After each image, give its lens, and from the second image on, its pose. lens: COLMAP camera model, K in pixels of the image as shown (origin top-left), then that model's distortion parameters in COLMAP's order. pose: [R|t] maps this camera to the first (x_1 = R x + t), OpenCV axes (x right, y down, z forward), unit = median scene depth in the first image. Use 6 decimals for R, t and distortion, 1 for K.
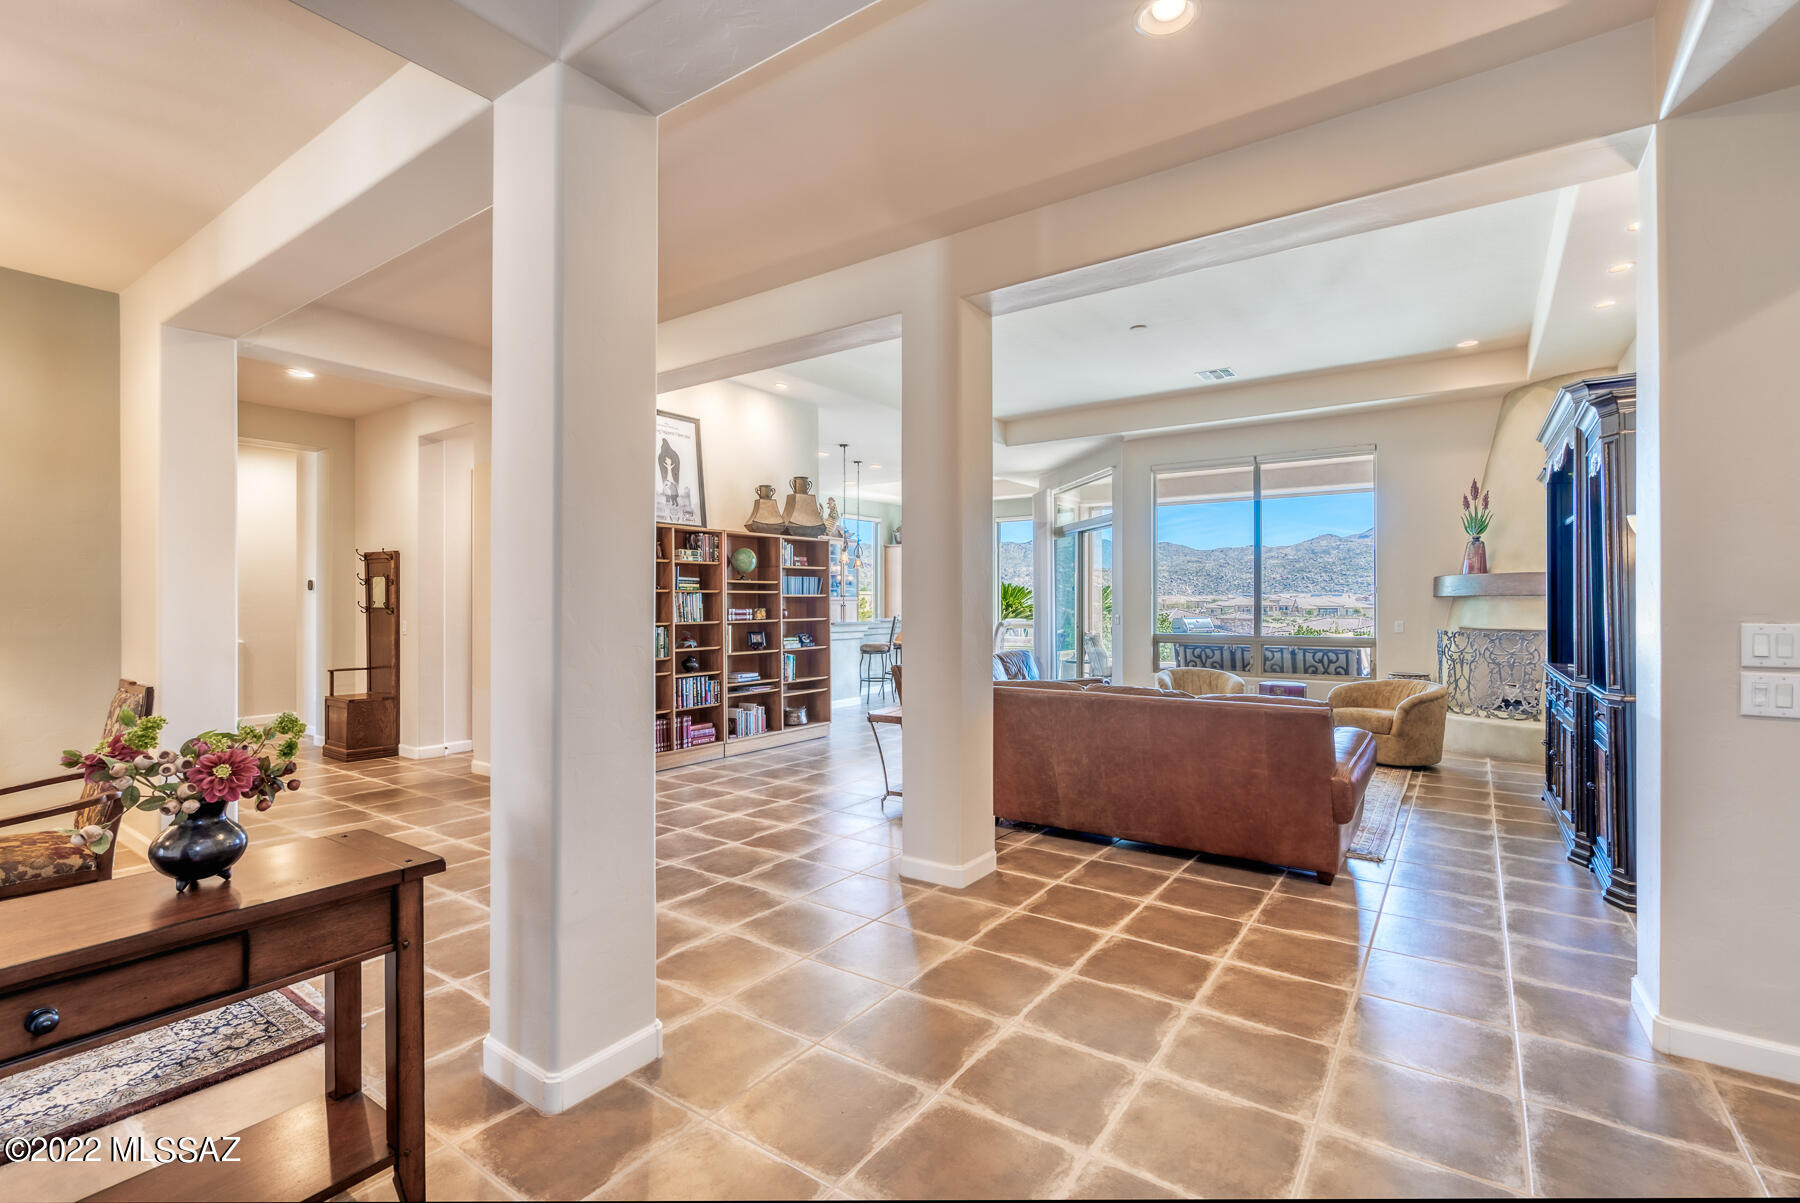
lens RADIAL K [[822.7, 0, 946.6], [0, 822.7, 571.6], [0, 0, 1]] dist [-0.003650, 0.001622]
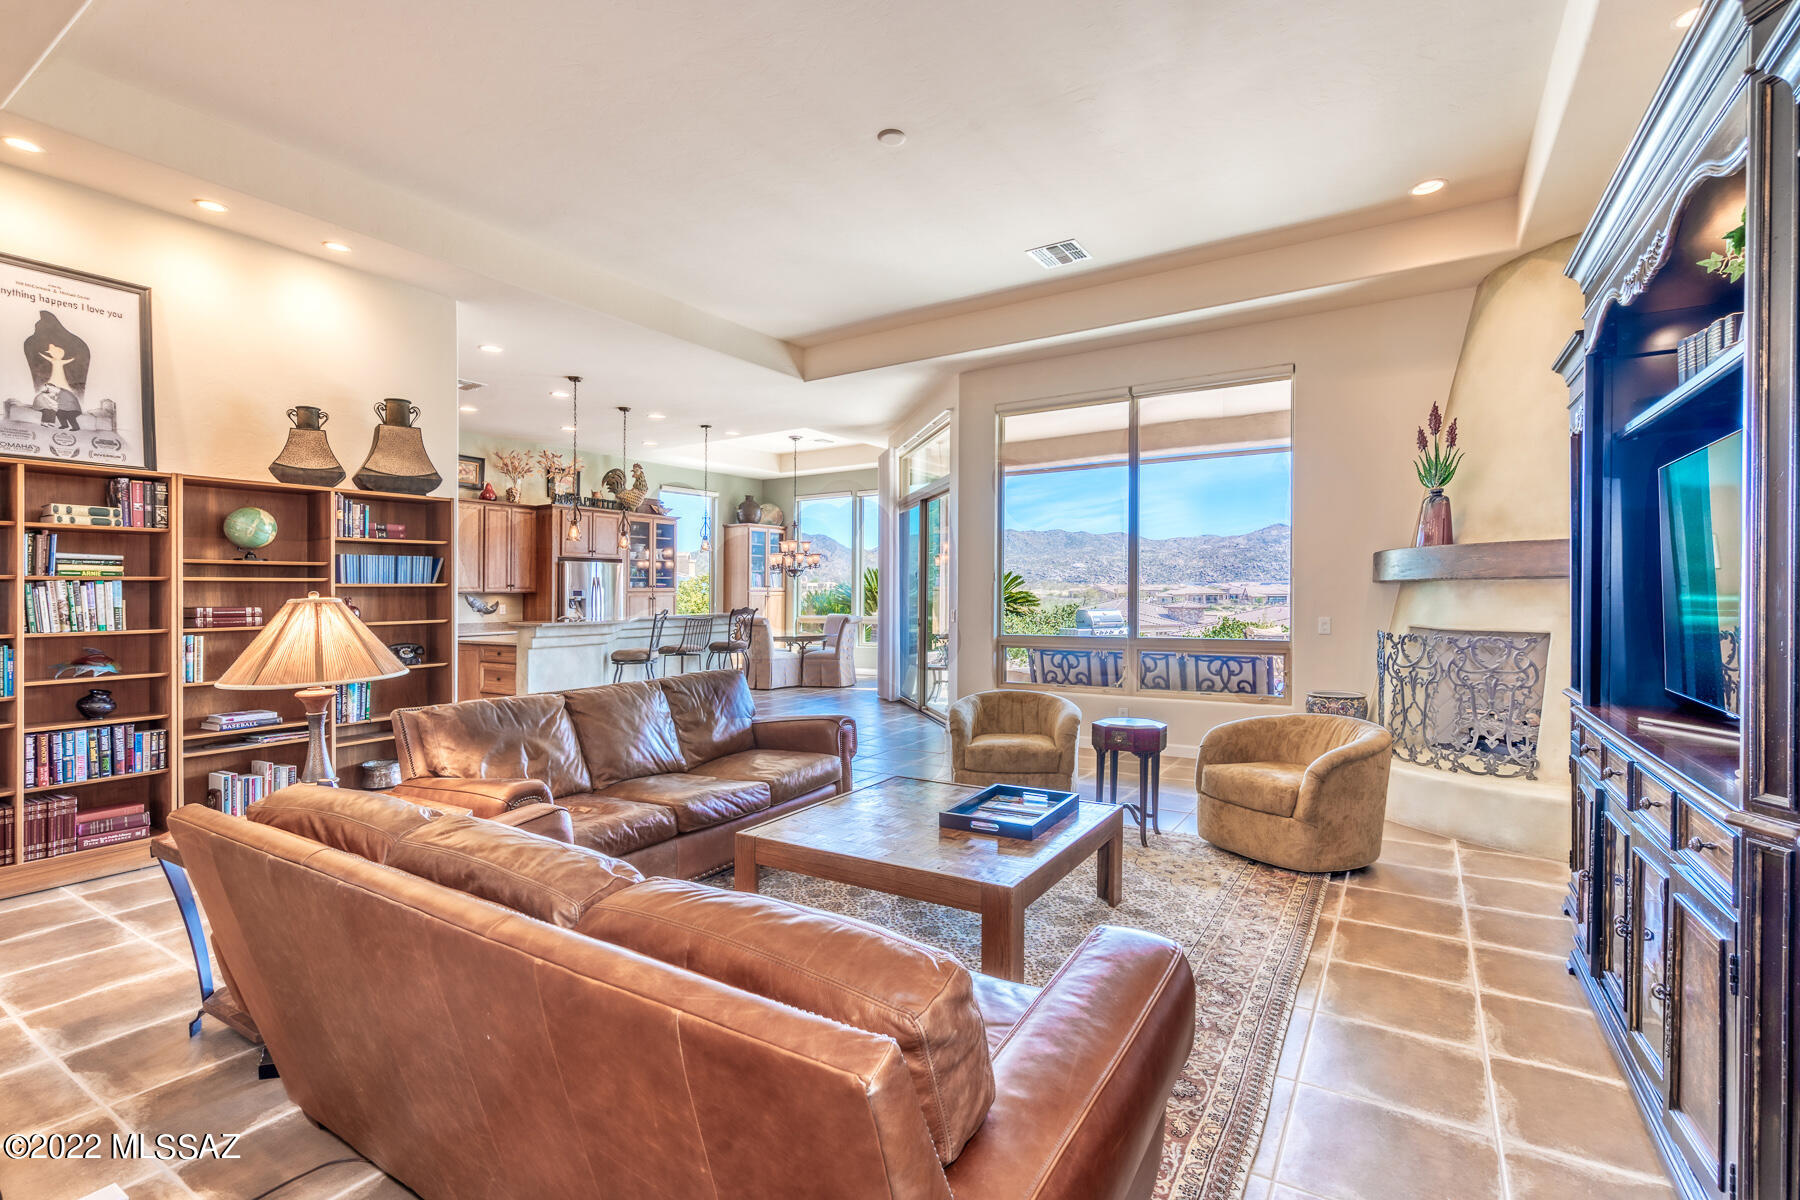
lens RADIAL K [[822.7, 0, 923.4], [0, 822.7, 581.7], [0, 0, 1]] dist [-0.003650, 0.001622]
pose [[0.999632, -0.005158, 0.026635, 0.223261], [0.004515, 0.999698, 0.024148, 0.013660], [-0.026751, -0.024019, 0.999354, 0.364037]]
